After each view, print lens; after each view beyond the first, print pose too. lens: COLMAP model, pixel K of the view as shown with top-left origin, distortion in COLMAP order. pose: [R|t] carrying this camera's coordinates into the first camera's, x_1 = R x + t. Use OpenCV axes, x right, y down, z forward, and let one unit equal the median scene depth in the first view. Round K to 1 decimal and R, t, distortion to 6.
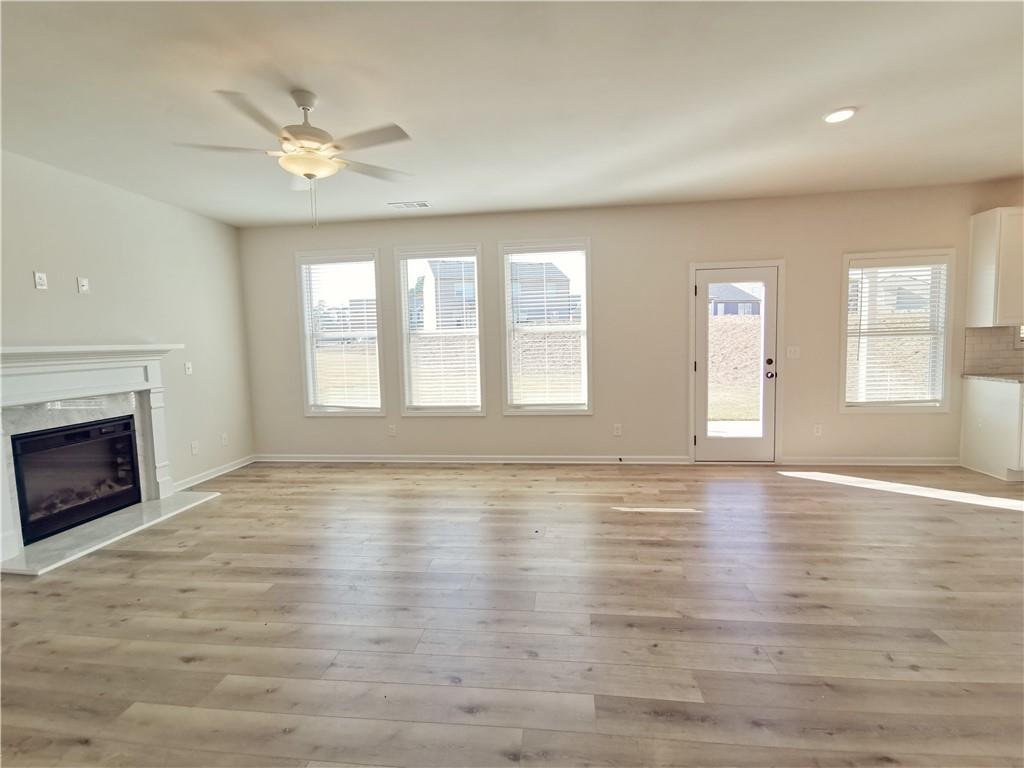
lens RADIAL K [[469.1, 0, 511.7], [0, 469.1, 380.8], [0, 0, 1]] dist [0.014555, -0.006758]
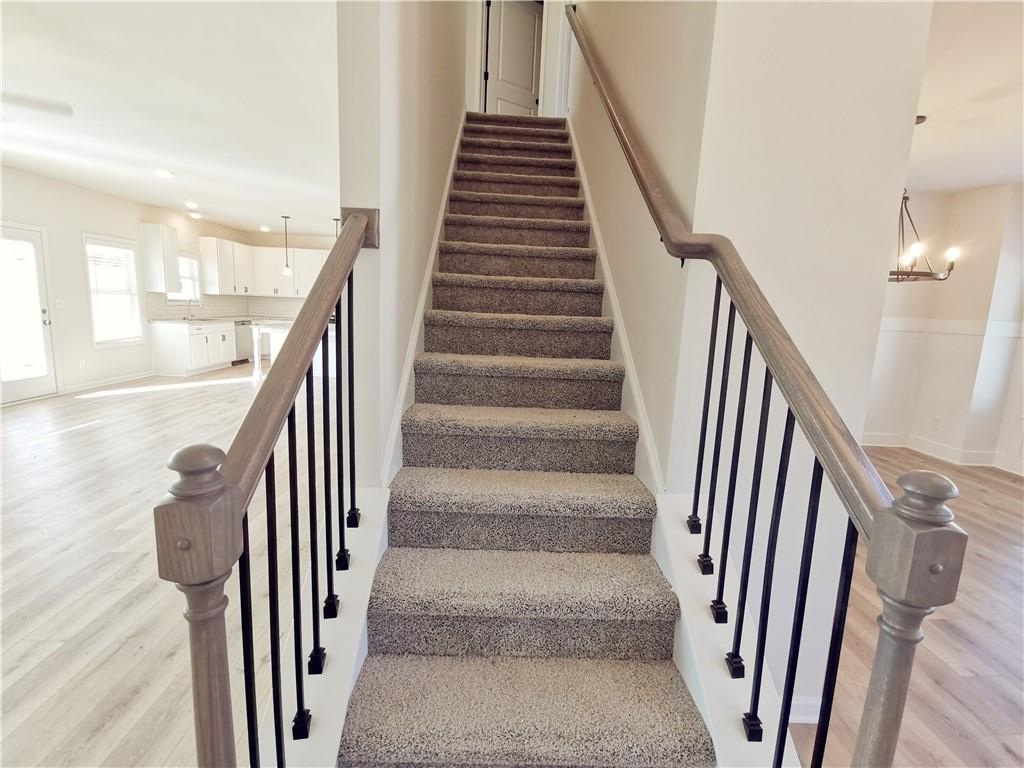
lens RADIAL K [[469.1, 0, 520.6], [0, 469.1, 378.9], [0, 0, 1]] dist [0.014555, -0.006758]
pose [[-0.178387, -0.129032, 0.975463, -0.918330], [0.048400, 0.989014, 0.139675, 0.021938], [-0.982769, 0.072129, -0.170182, 0.018975]]
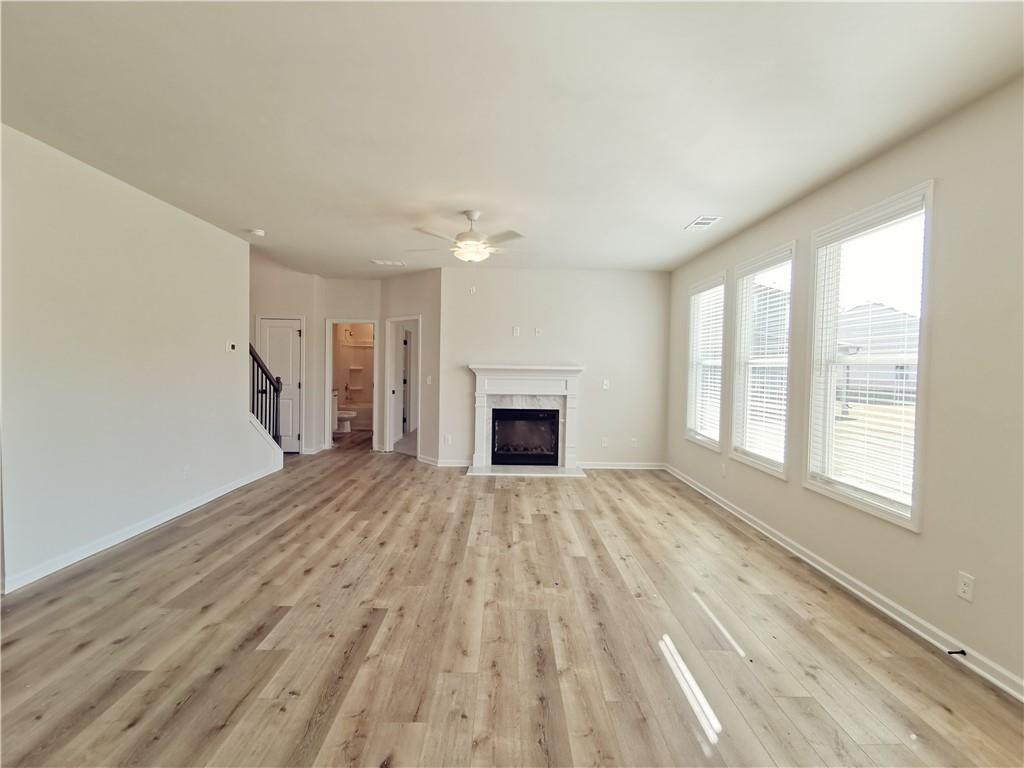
lens RADIAL K [[469.1, 0, 515.8], [0, 469.1, 390.5], [0, 0, 1]] dist [0.014555, -0.006758]
pose [[0.147996, 0.082222, -0.985564, 0.580326], [-0.108892, 0.991834, 0.066393, -0.064942], [0.982975, 0.097494, 0.155741, 0.477194]]
